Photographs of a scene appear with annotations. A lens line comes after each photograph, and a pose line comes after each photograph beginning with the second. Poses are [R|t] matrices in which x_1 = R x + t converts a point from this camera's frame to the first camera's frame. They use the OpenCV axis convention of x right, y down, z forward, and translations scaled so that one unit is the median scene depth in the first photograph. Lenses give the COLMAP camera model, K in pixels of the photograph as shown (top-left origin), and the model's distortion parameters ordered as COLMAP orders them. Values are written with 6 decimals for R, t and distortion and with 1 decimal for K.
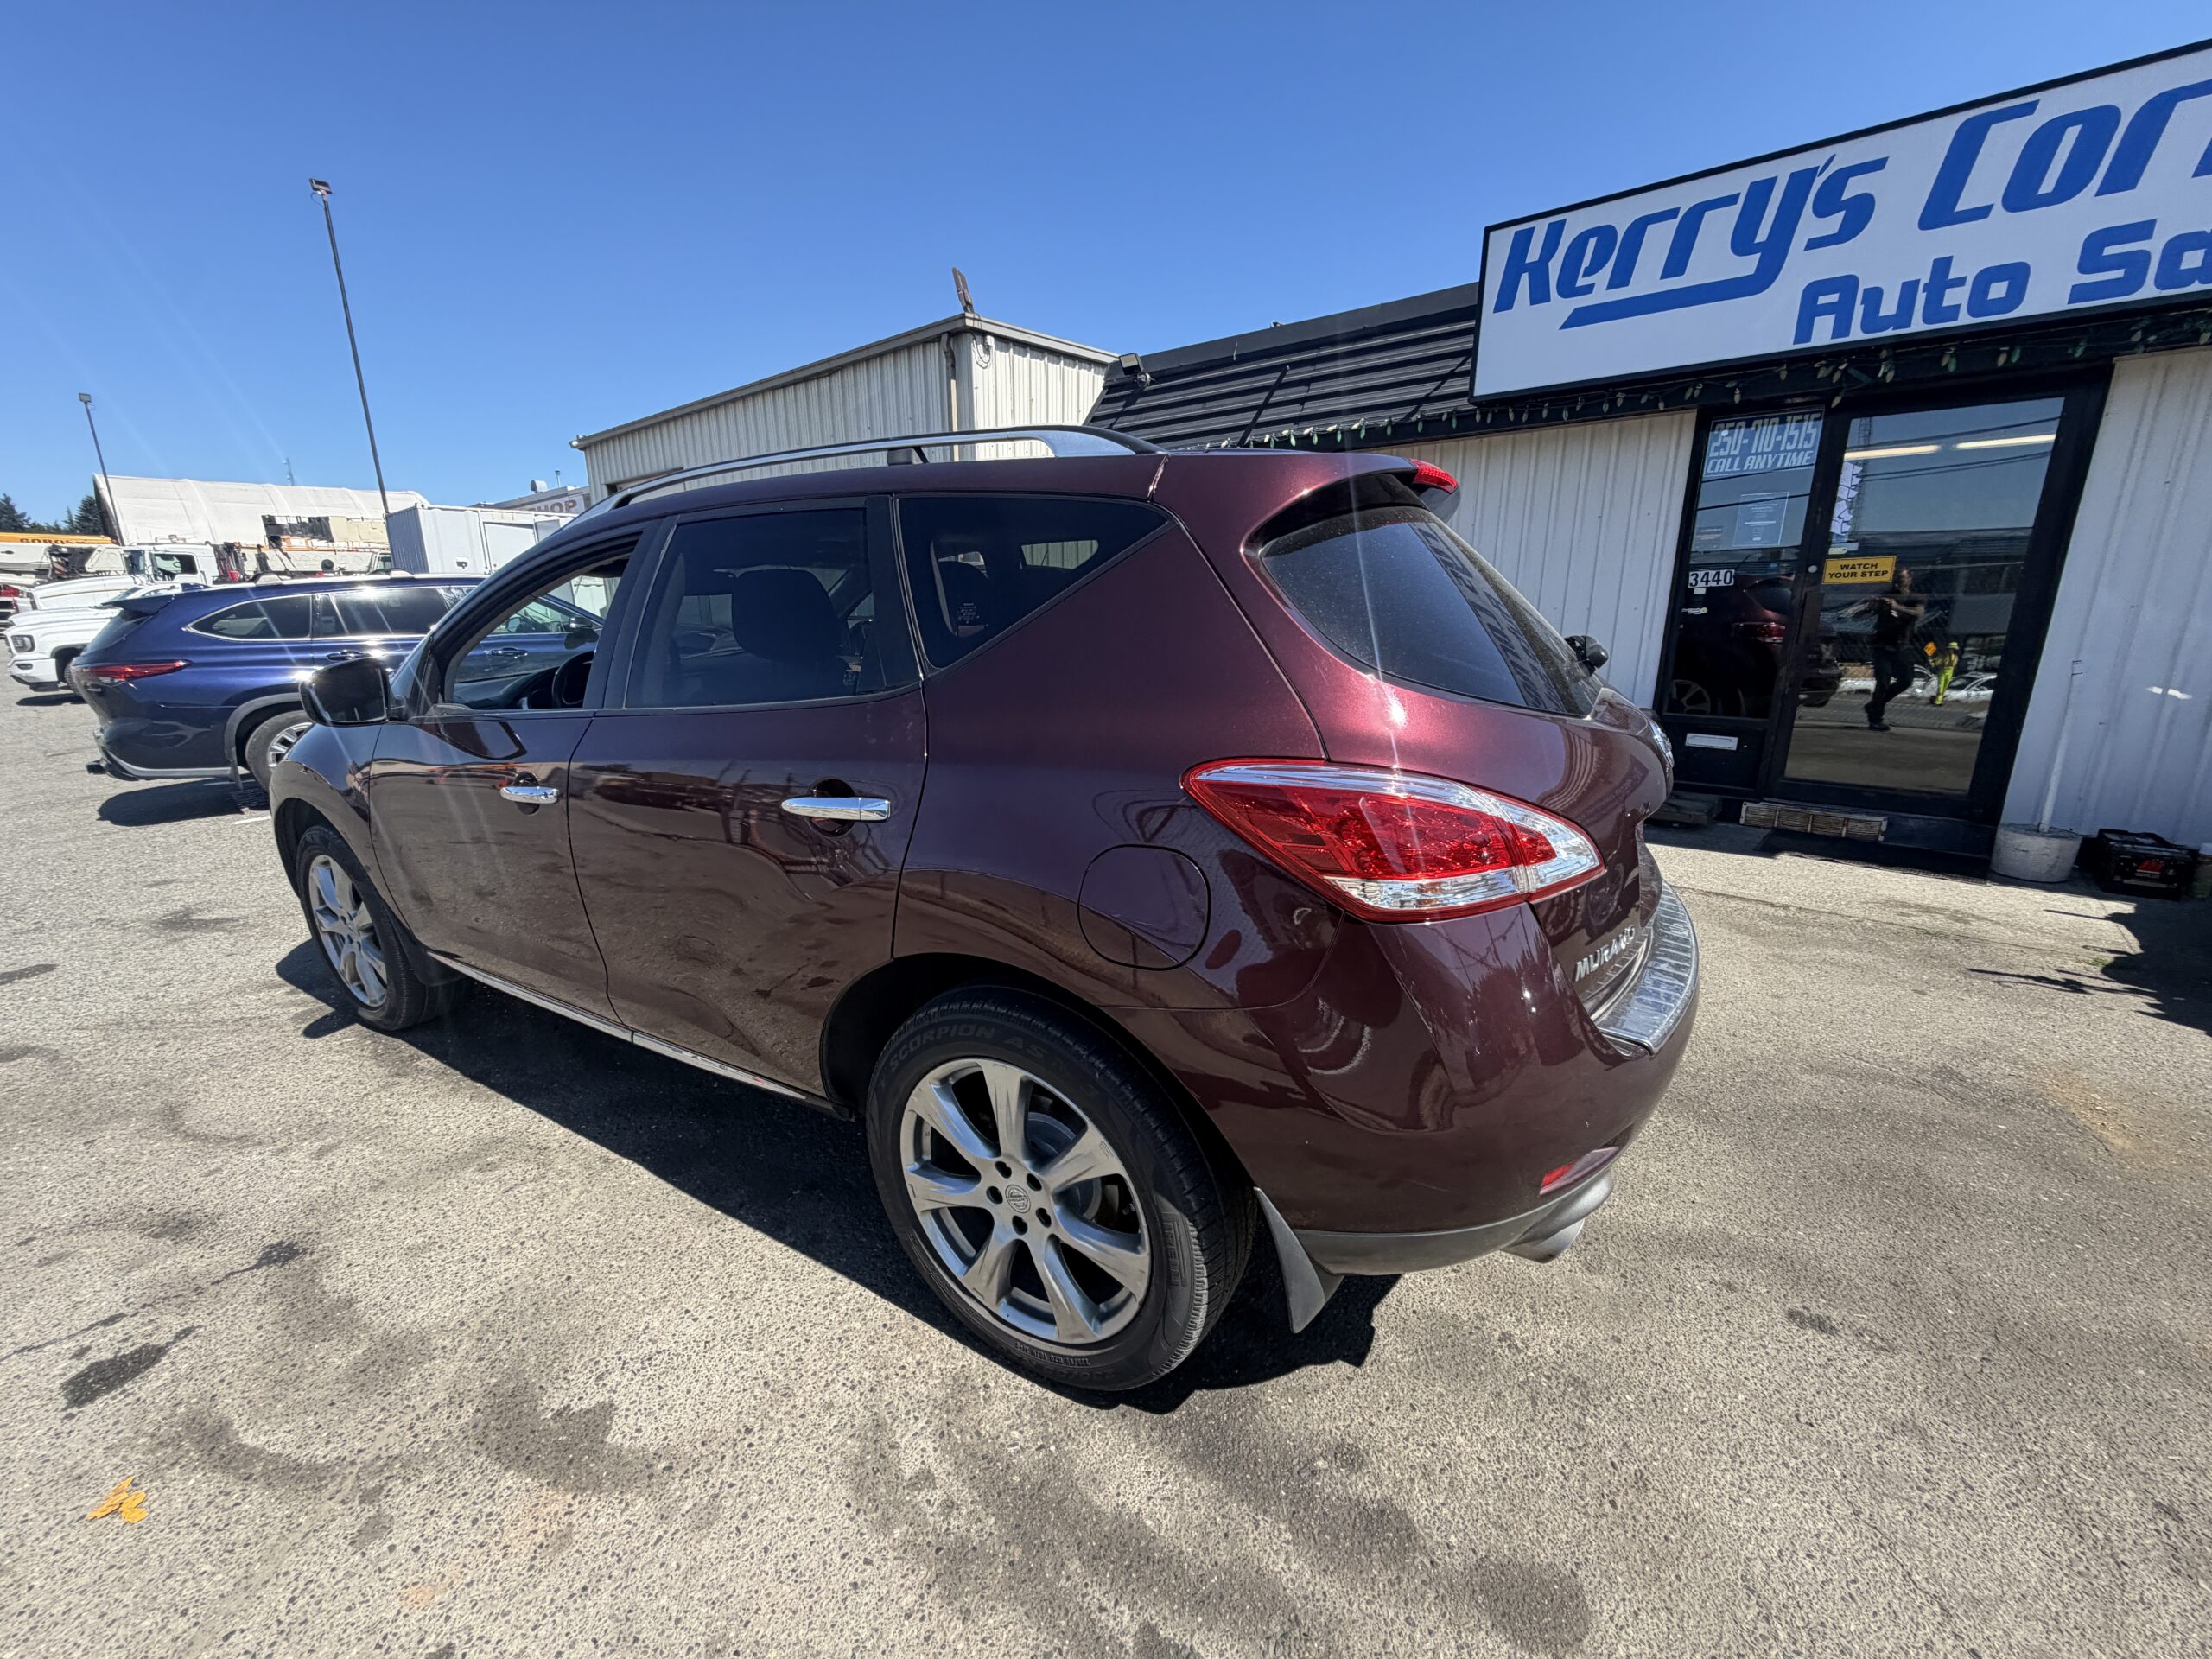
lens RADIAL K [[877.4, 0, 1101.2], [0, 877.4, 822.8], [0, 0, 1]] dist [-0.000341, -0.000240]
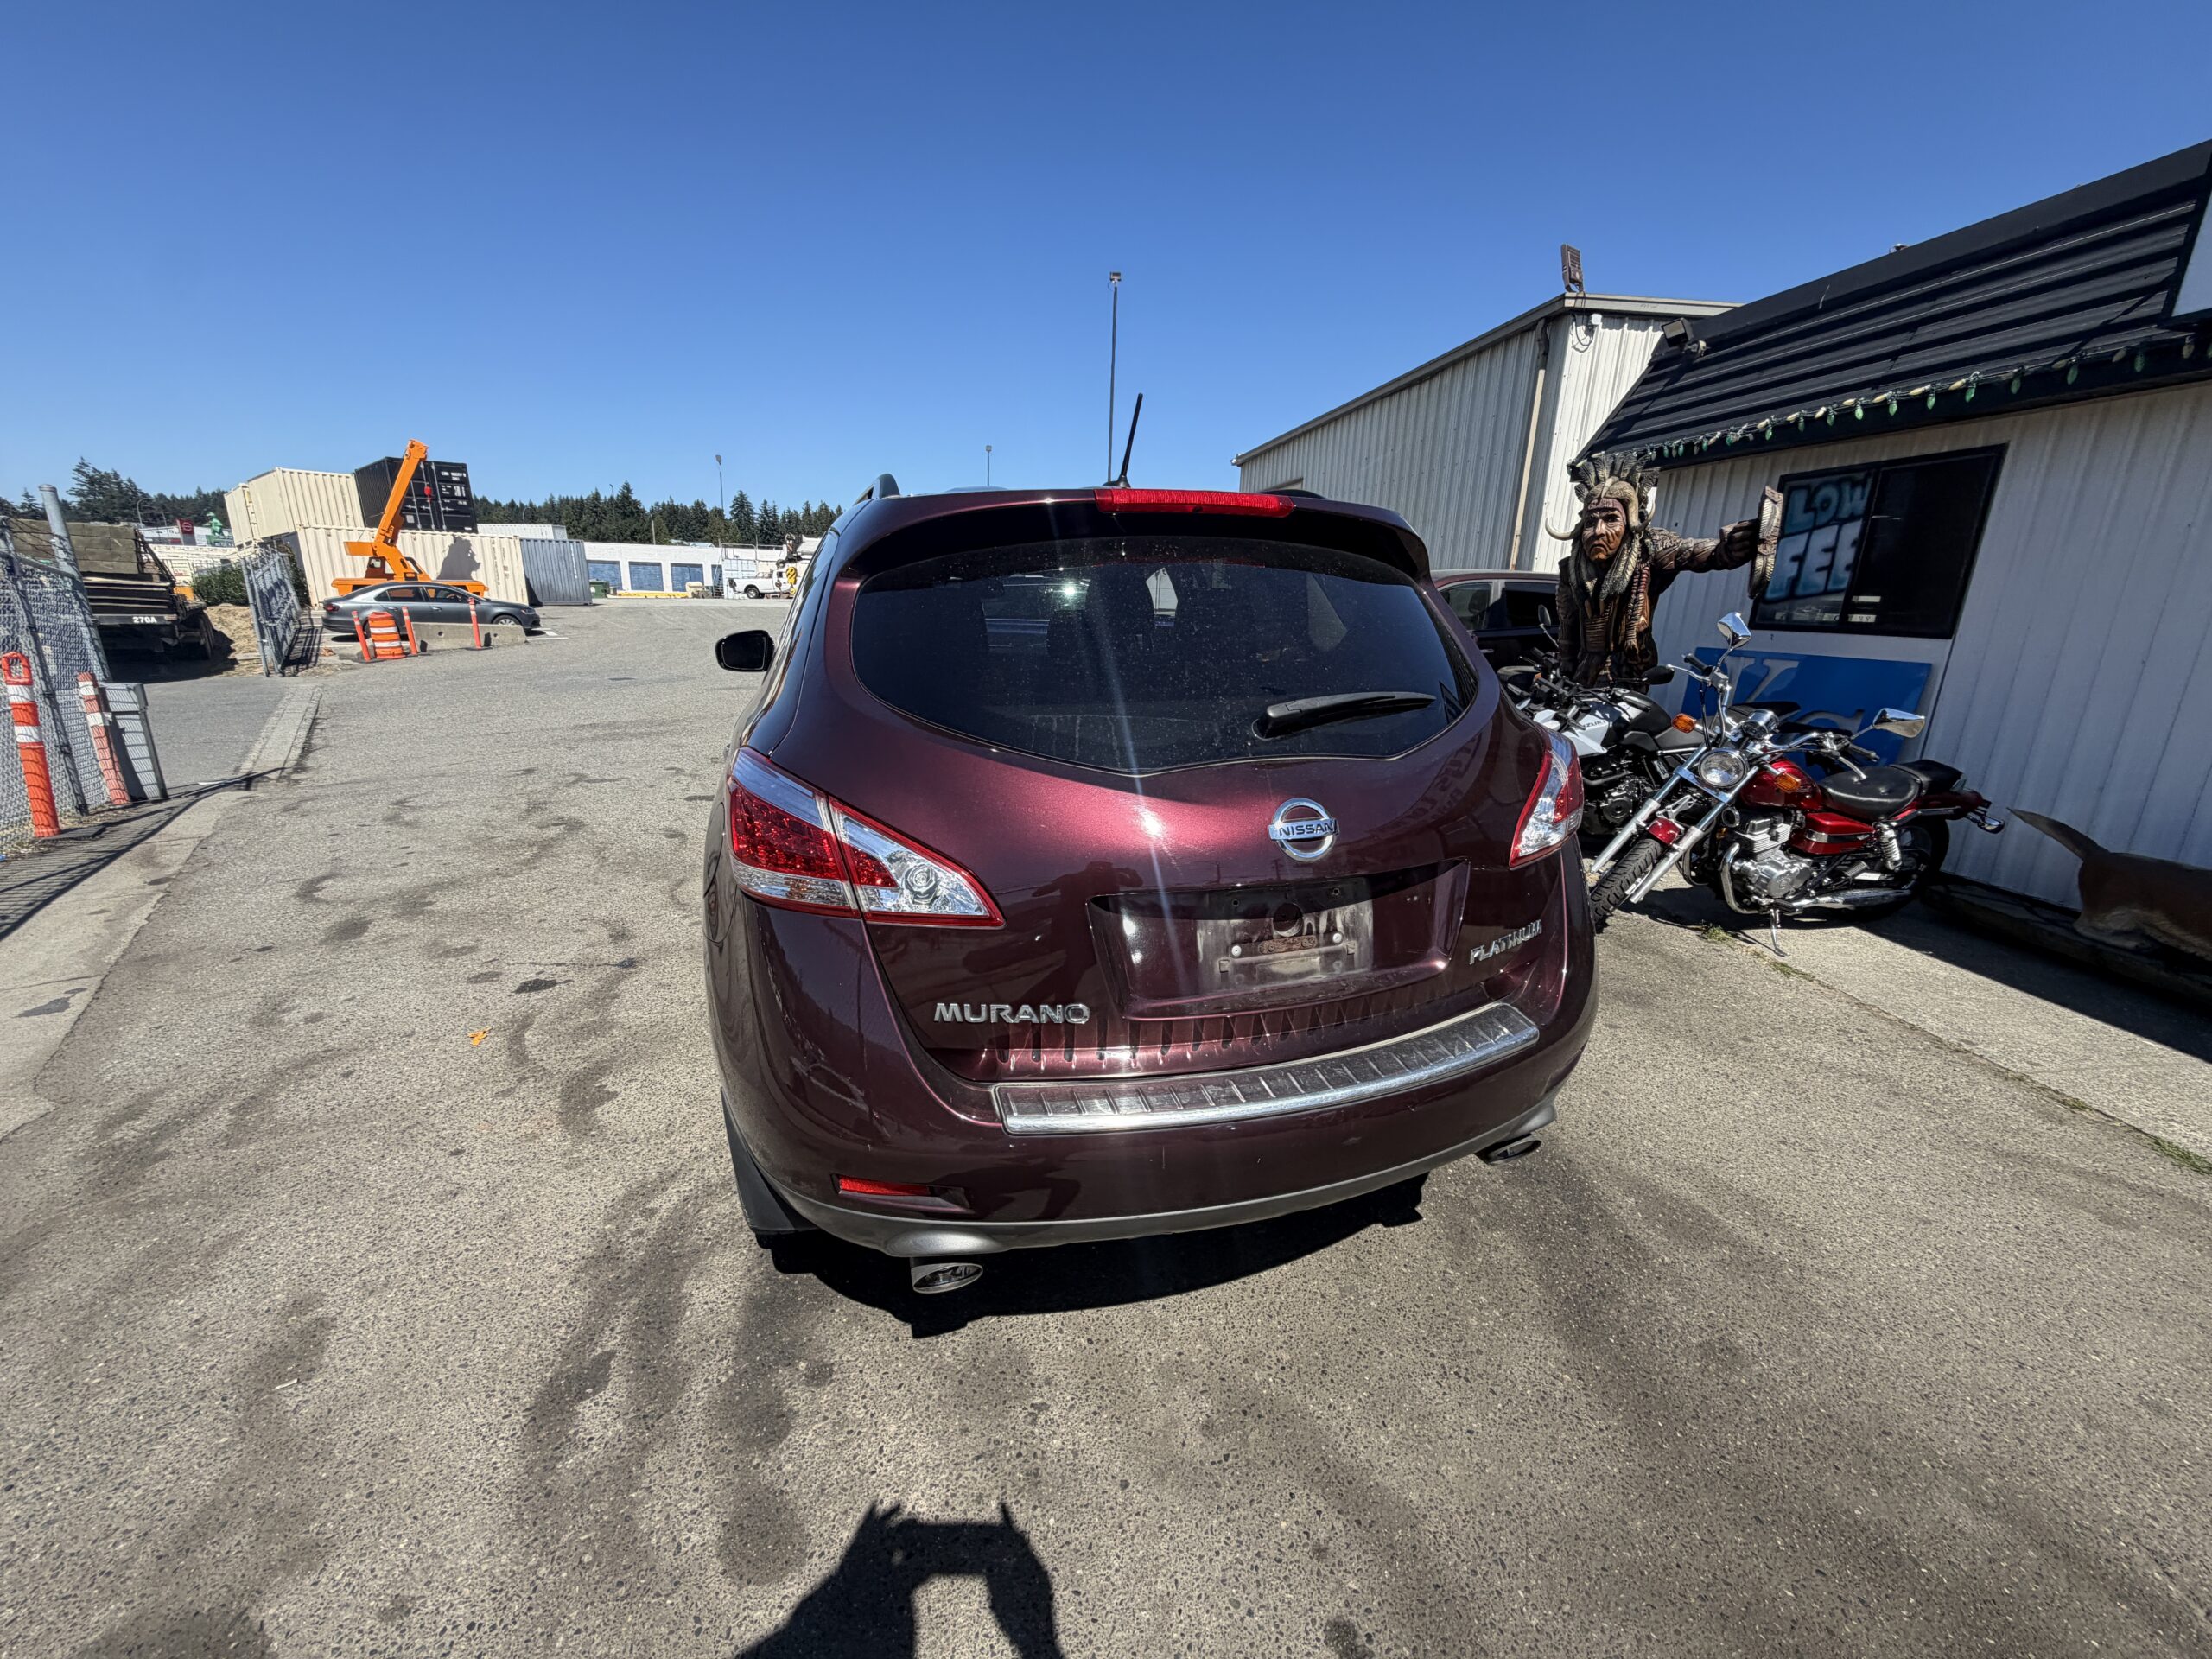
lens RADIAL K [[872.8, 0, 1100.1], [0, 872.8, 831.5], [0, 0, 1]] dist [0.000481, -0.000176]
pose [[0.752835, 0.204692, -0.625572, 0.406619], [-0.199640, 0.976654, 0.079315, -0.047067], [0.627202, 0.065178, 0.776124, 0.109706]]
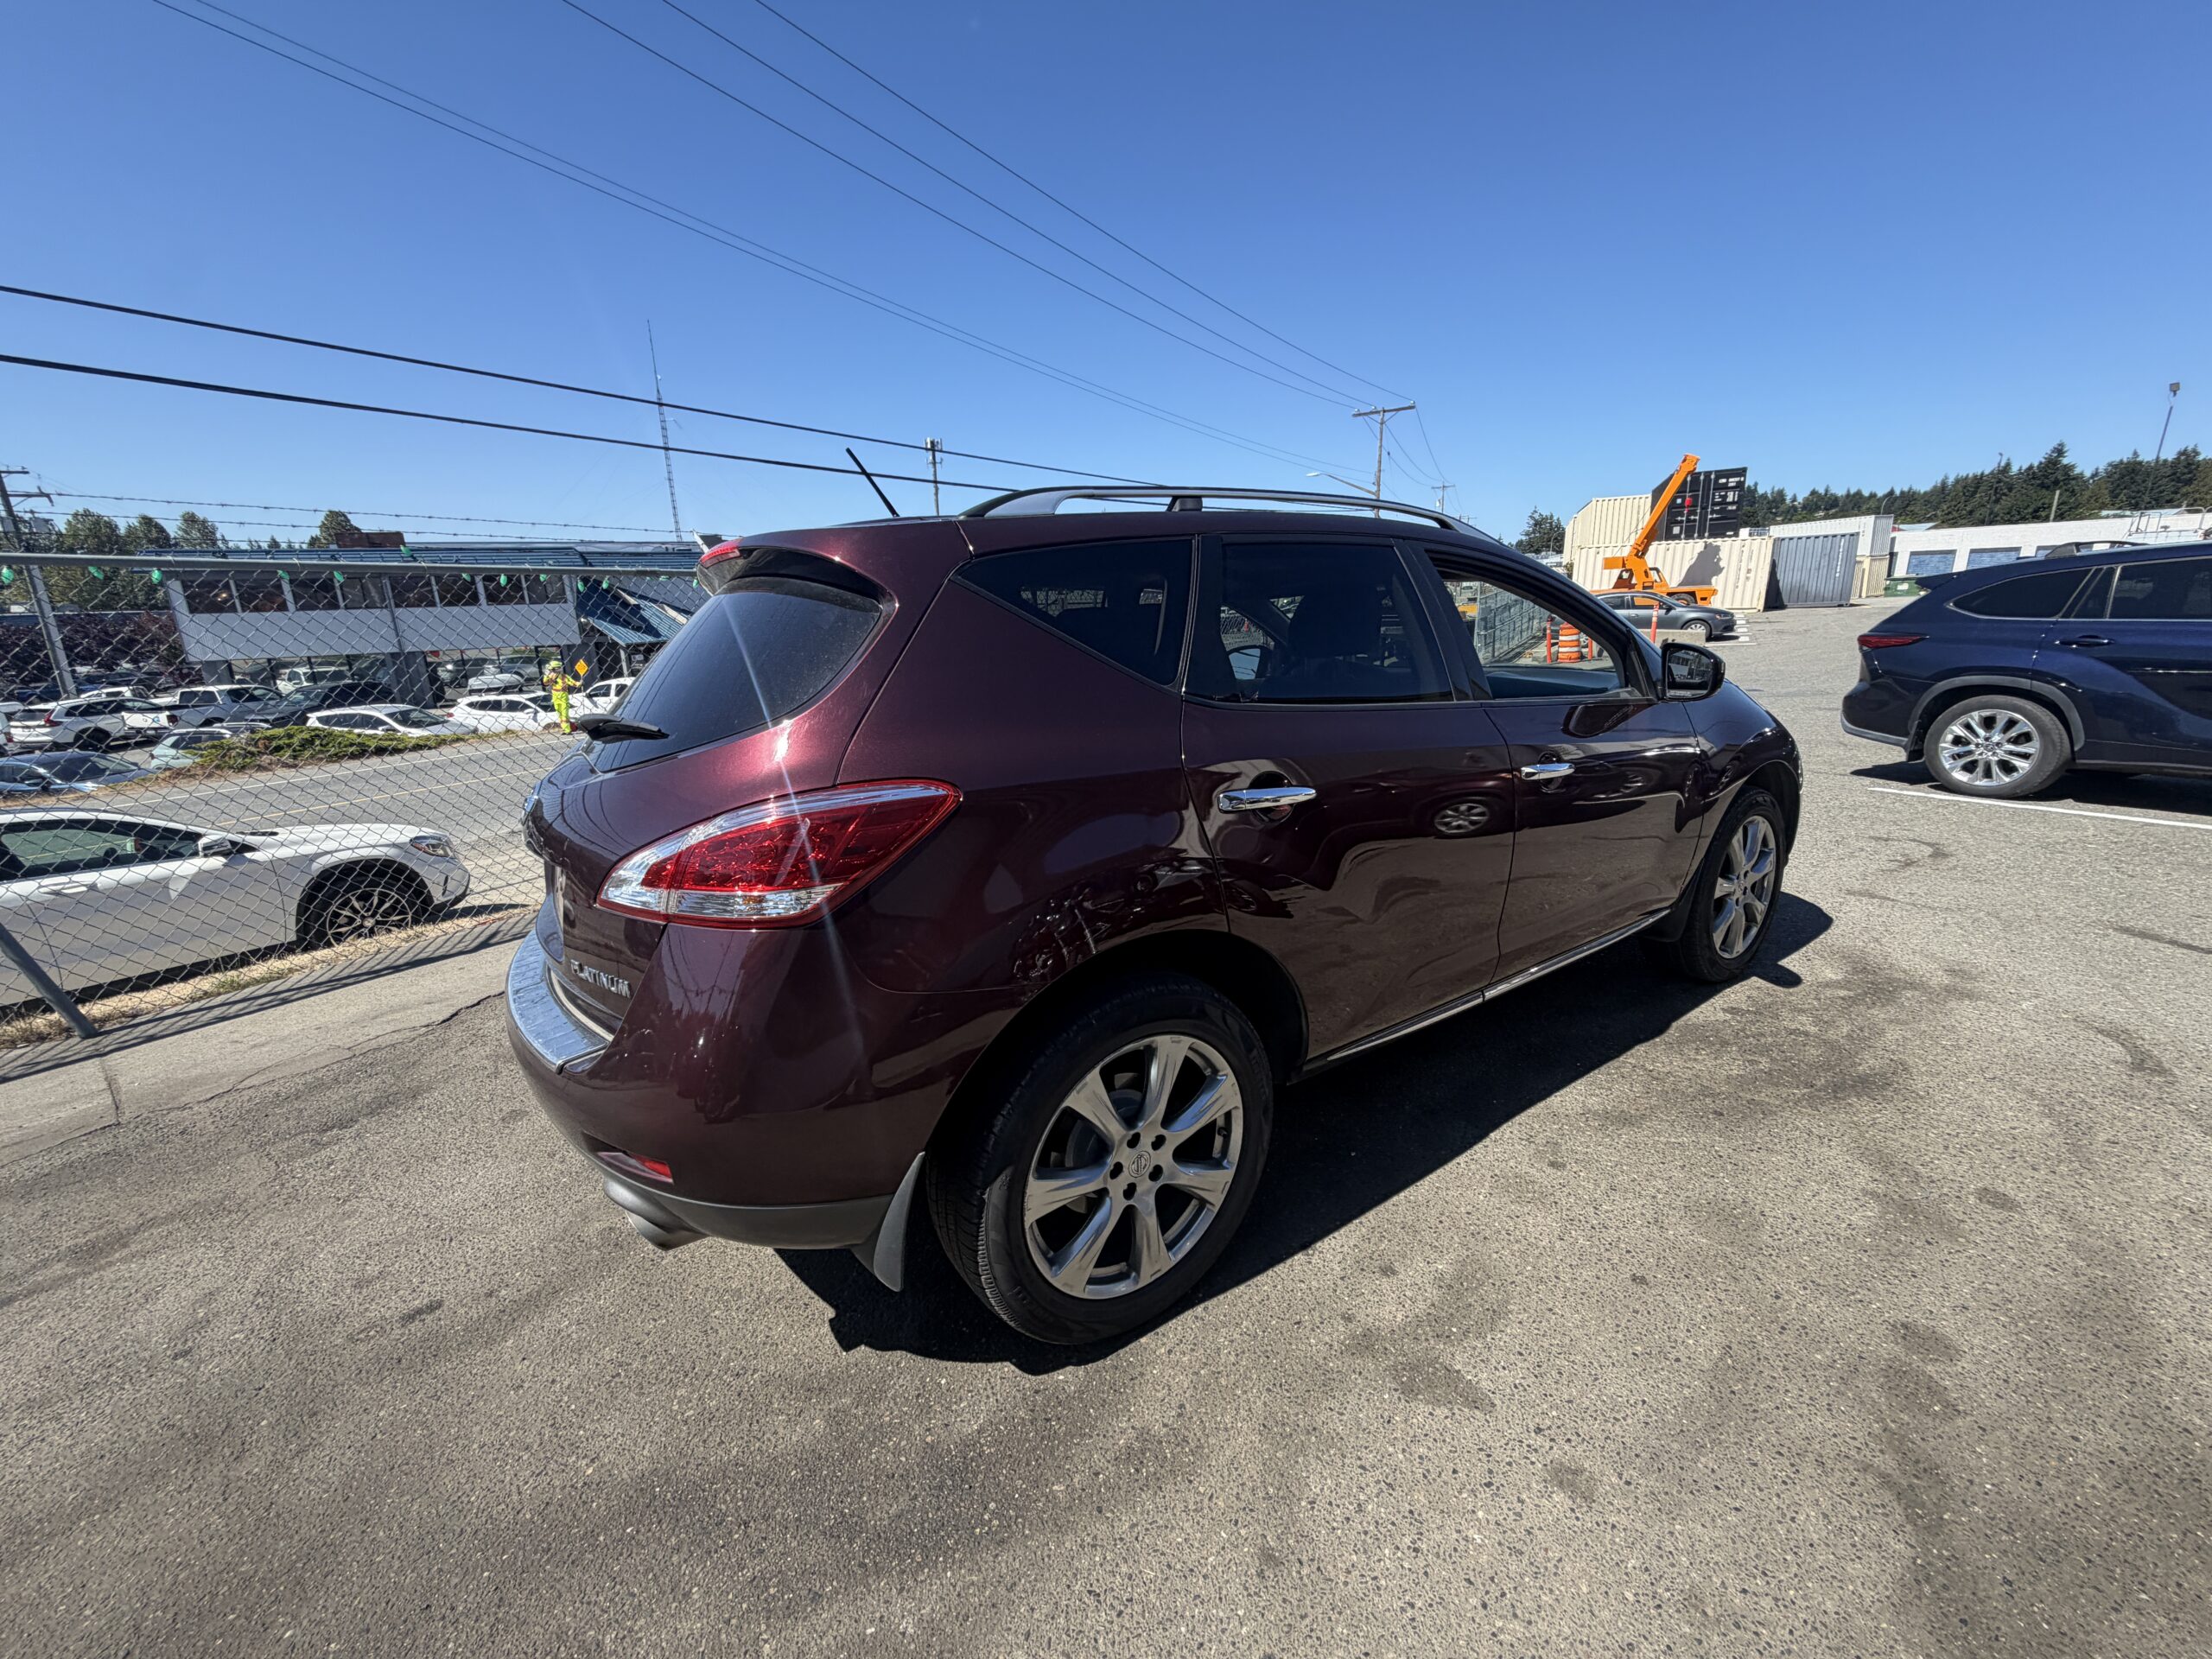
lens RADIAL K [[872.8, 0, 1100.1], [0, 872.8, 831.5], [0, 0, 1]] dist [0.000481, -0.000176]
pose [[-0.405220, 0.258700, -0.876853, 0.539443], [-0.192730, 0.913399, 0.358549, -0.241347], [0.893673, 0.314287, -0.320269, 0.820429]]
